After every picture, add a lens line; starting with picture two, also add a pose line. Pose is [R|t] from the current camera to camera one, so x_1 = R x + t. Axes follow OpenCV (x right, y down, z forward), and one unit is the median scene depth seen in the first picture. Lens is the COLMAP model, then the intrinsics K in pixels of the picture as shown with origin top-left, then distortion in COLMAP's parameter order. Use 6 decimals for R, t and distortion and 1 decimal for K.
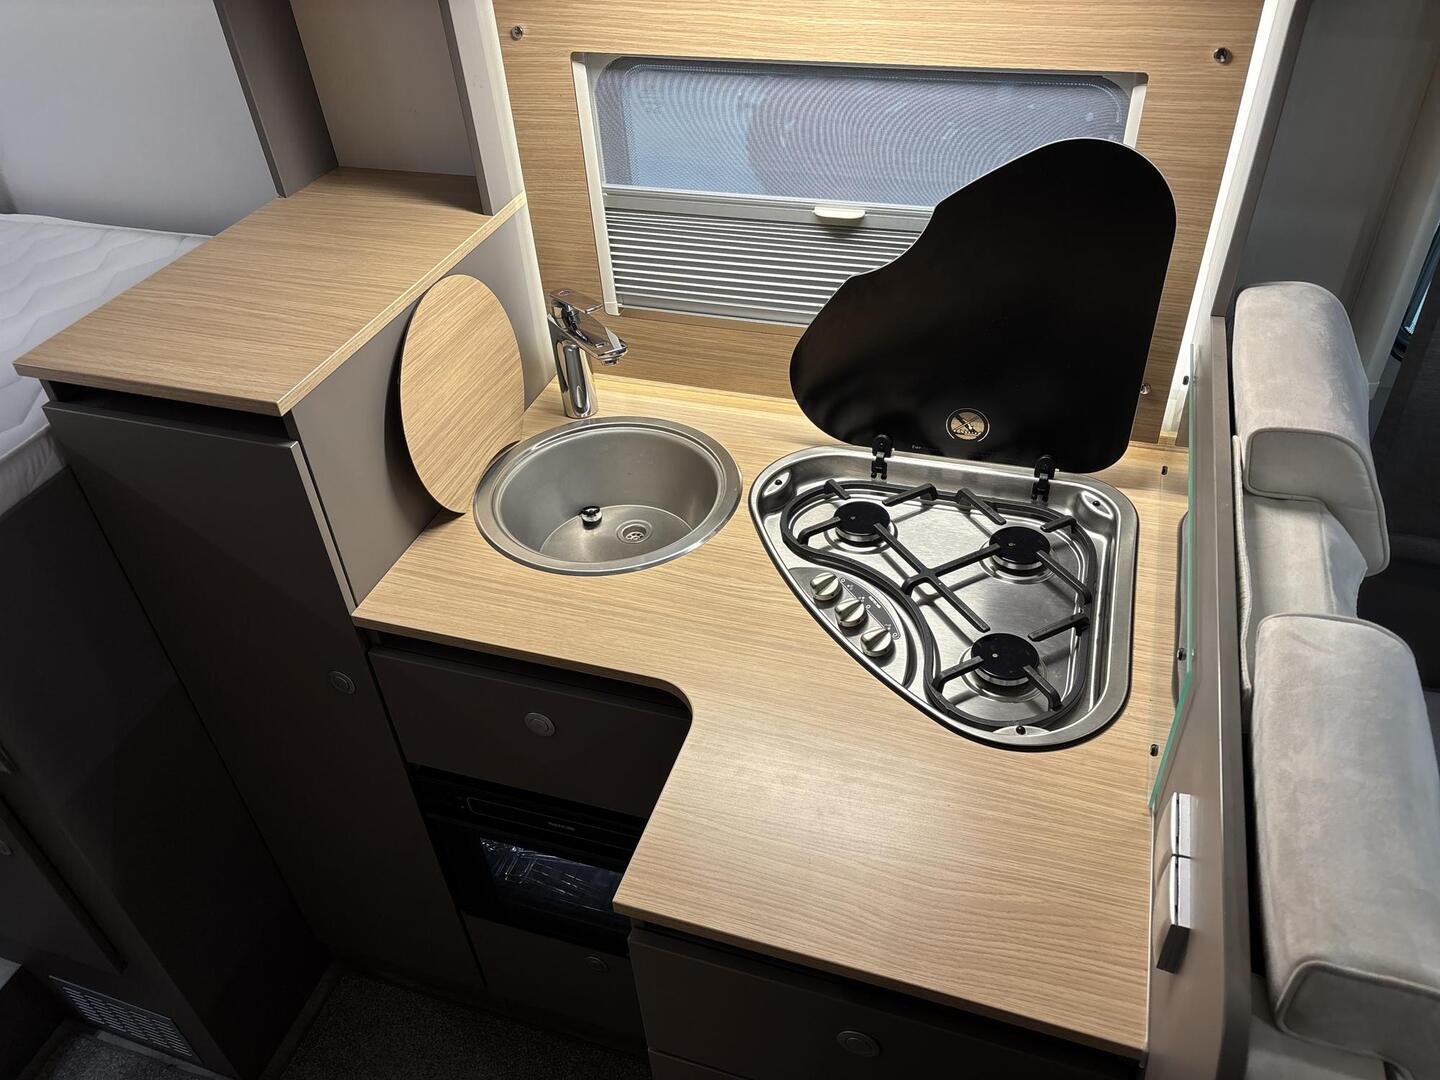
lens RADIAL K [[1102.7, 0, 752.2], [0, 1102.7, 537.8], [0, 0, 1]] dist [0.001895, -0.000012]
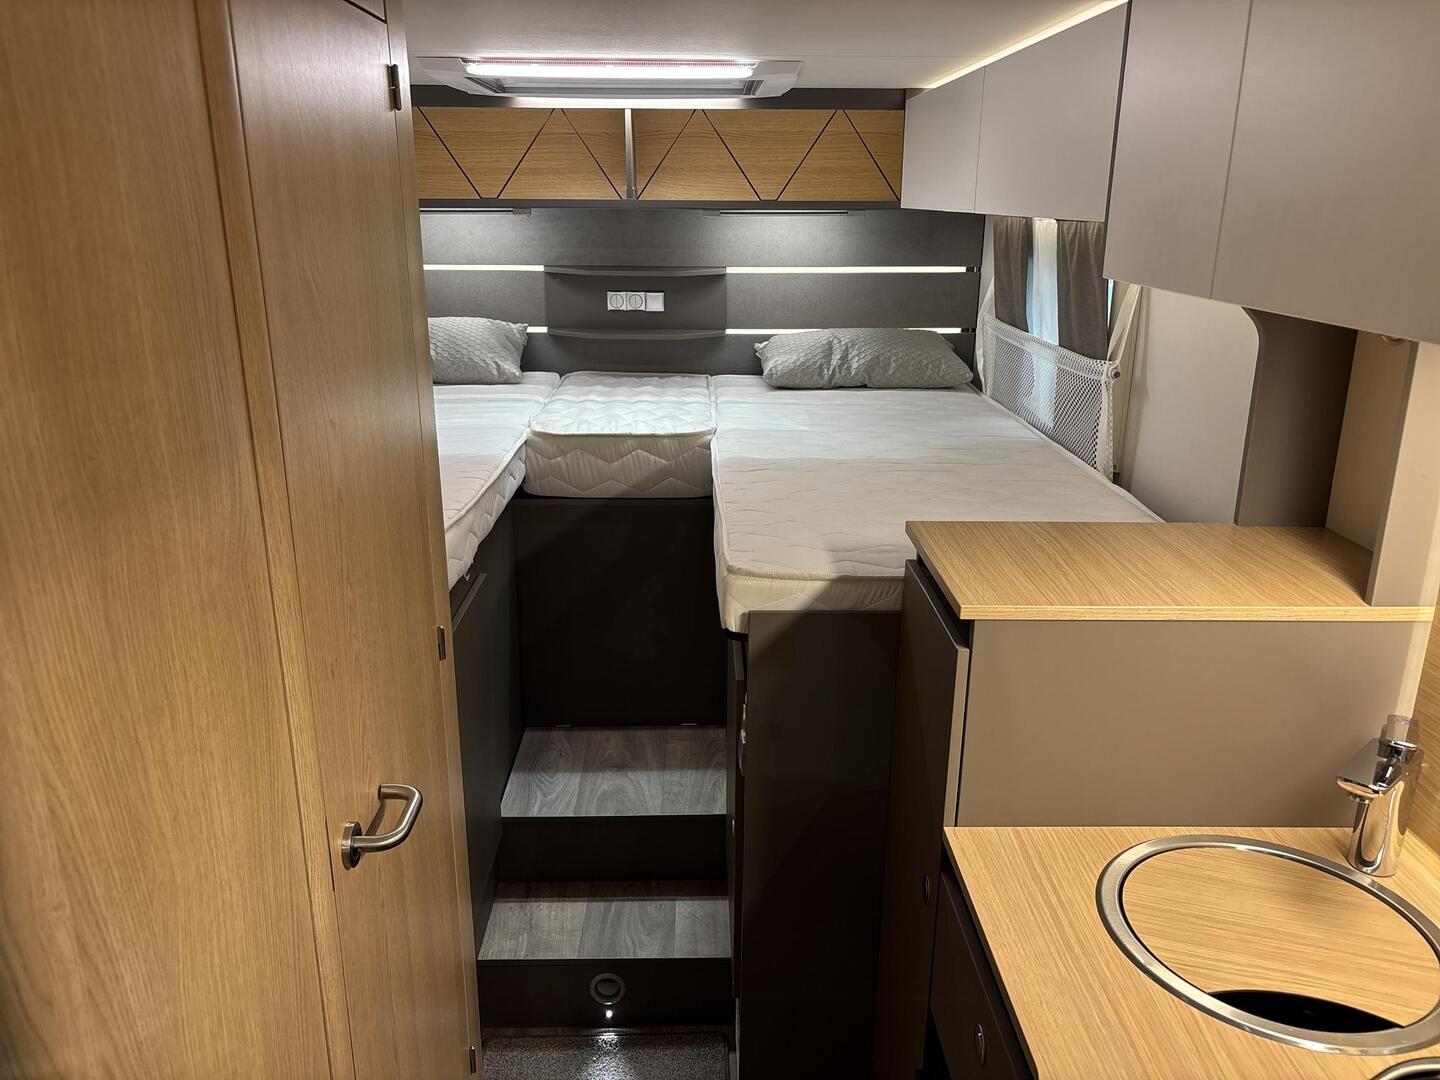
lens RADIAL K [[1102.7, 0, 752.2], [0, 1102.7, 537.8], [0, 0, 1]] dist [0.001895, -0.000012]
pose [[0.339146, 0.316771, -0.885797, 0.414492], [-0.612851, 0.788774, 0.047432, -0.085936], [0.713719, 0.526775, 0.461643, 0.247105]]
